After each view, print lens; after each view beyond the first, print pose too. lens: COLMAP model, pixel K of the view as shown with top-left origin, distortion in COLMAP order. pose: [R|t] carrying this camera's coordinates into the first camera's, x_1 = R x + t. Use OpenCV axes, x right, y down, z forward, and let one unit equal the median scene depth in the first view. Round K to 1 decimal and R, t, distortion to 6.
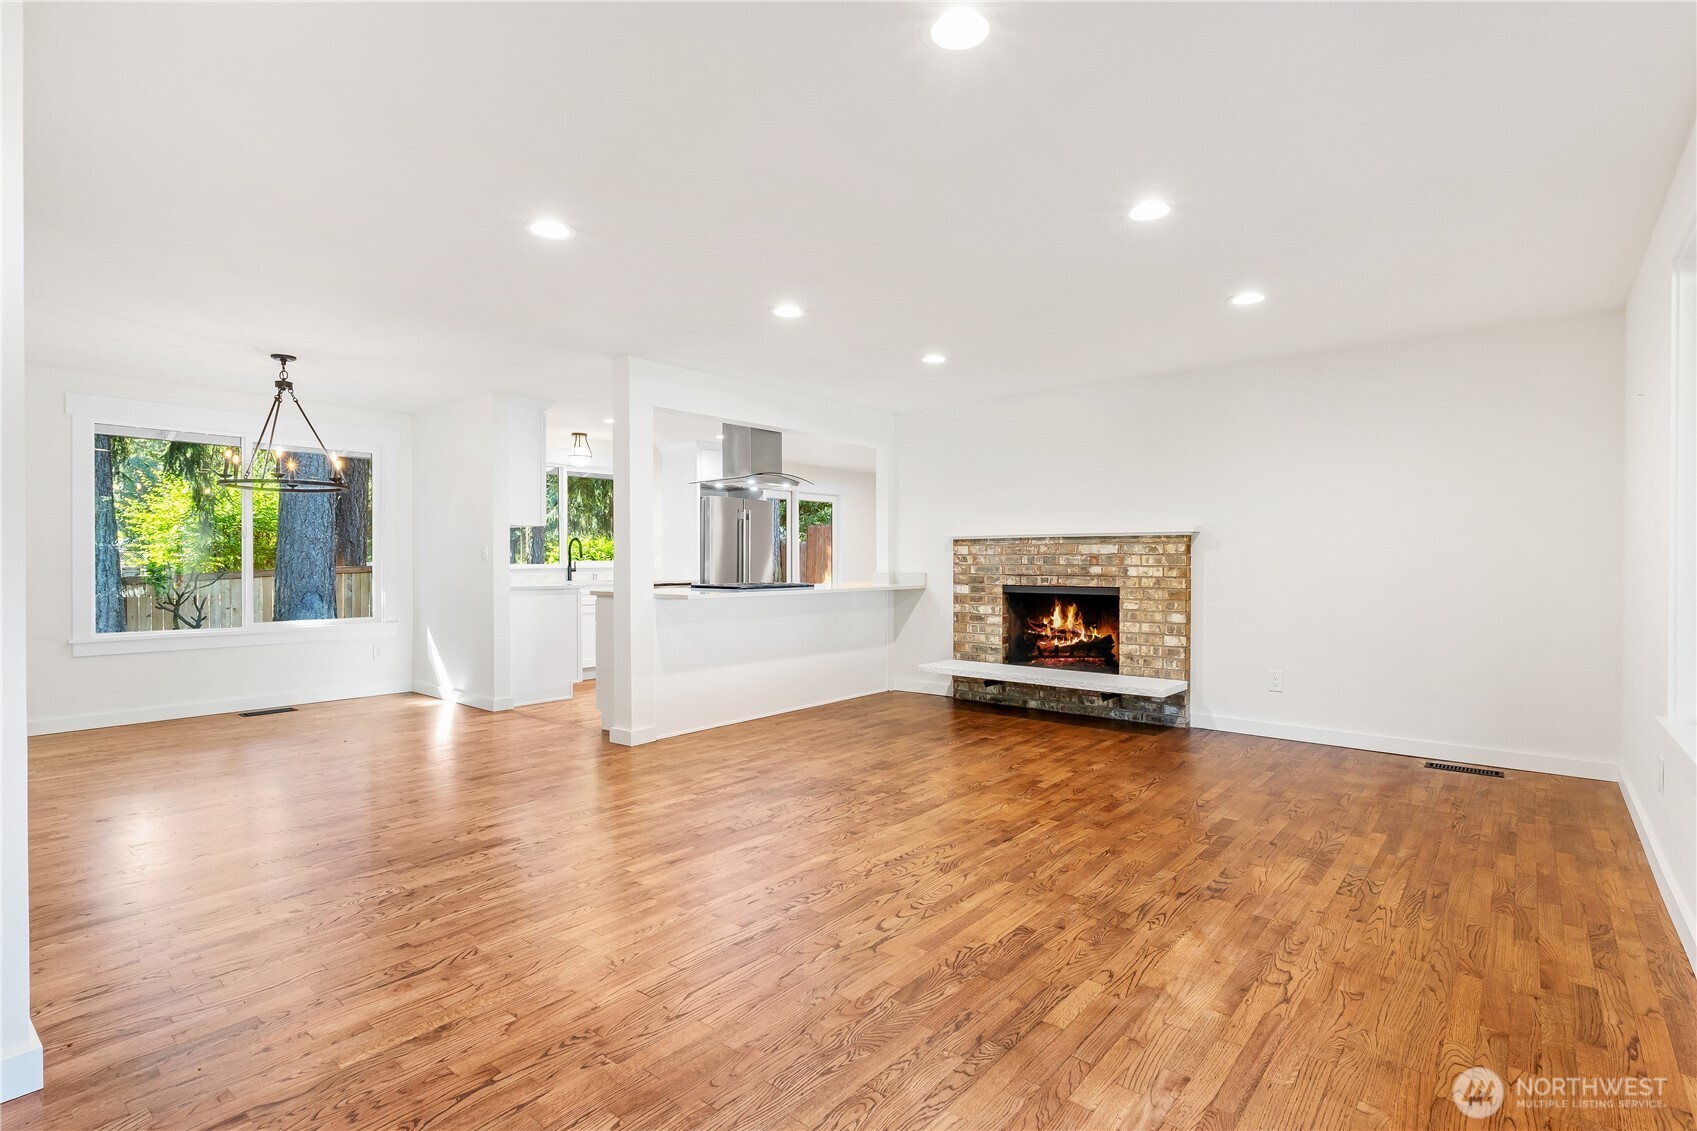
lens RADIAL K [[808.3, 0, 861.2], [0, 808.3, 566.5], [0, 0, 1]] dist [-0.000261, 0.000608]
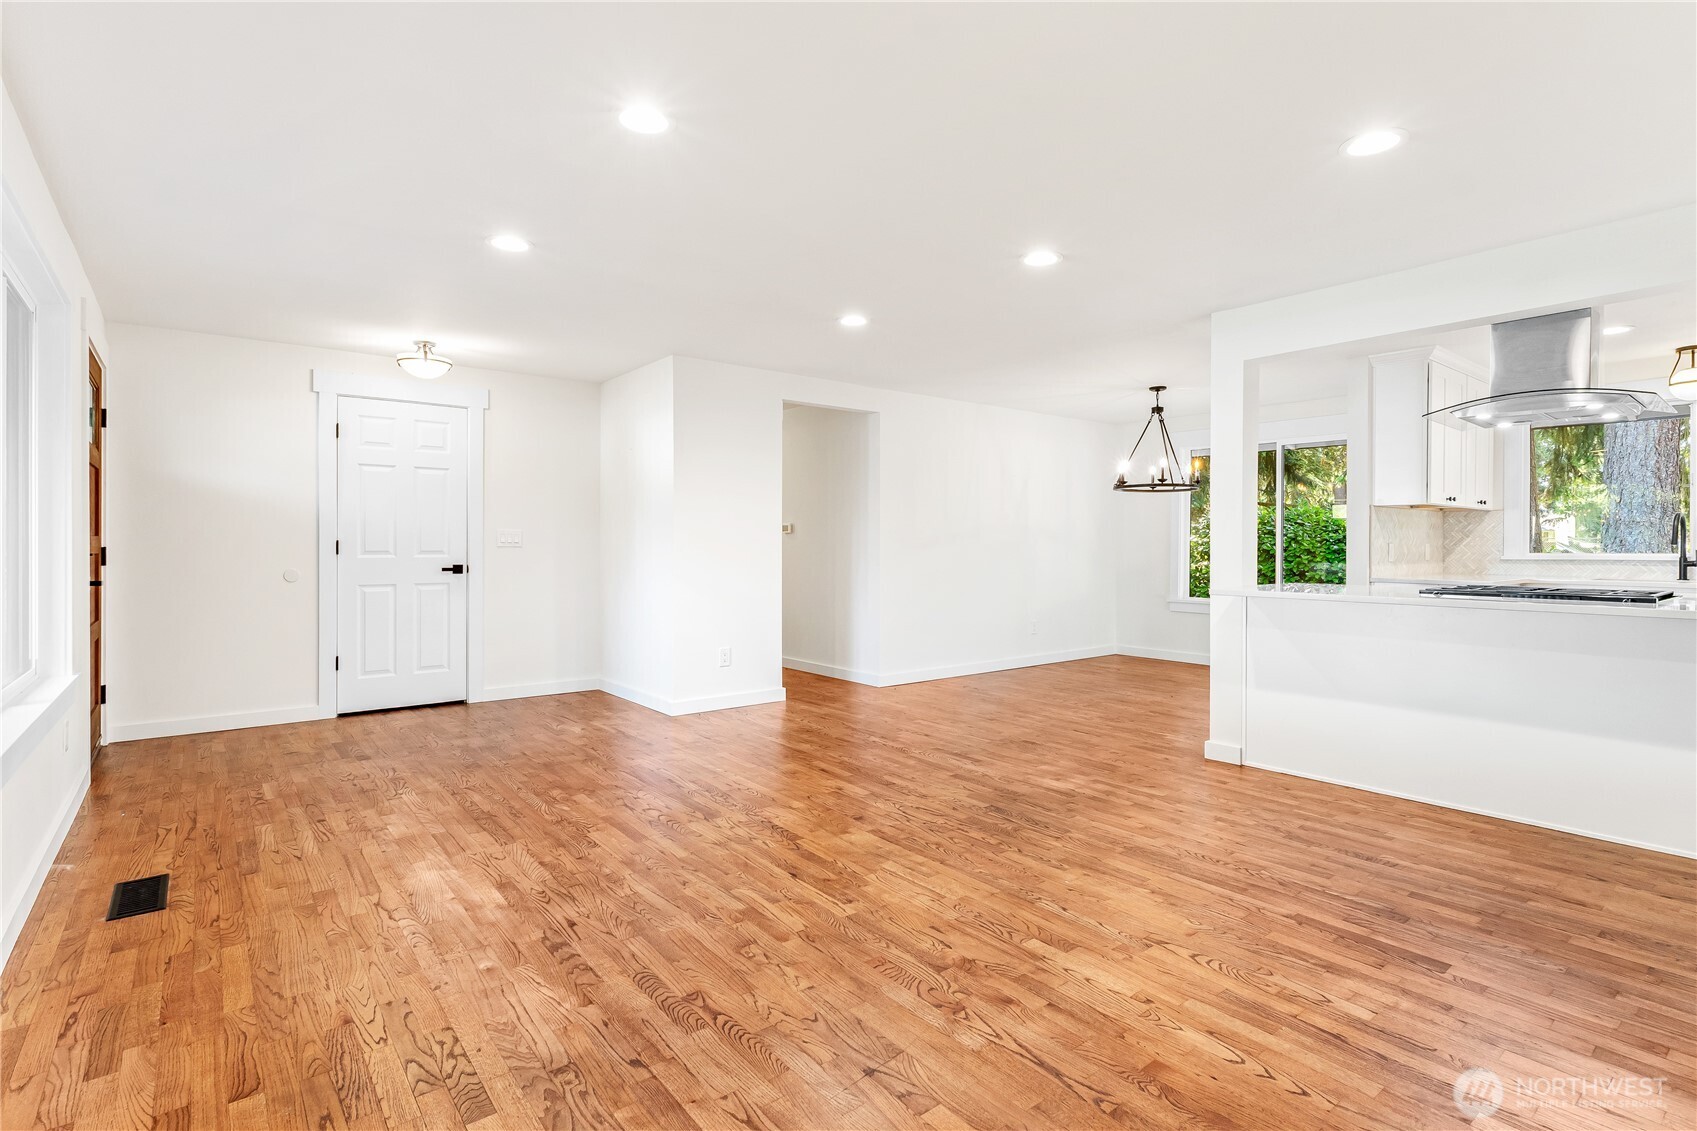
lens RADIAL K [[808.3, 0, 861.2], [0, 808.3, 551.1], [0, 0, 1]] dist [-0.000261, 0.000608]
pose [[-0.191102, 0.007502, -0.981542, 1.121270], [-0.011427, 0.999886, 0.009867, -0.012325], [0.981504, 0.013101, -0.190995, 1.379573]]
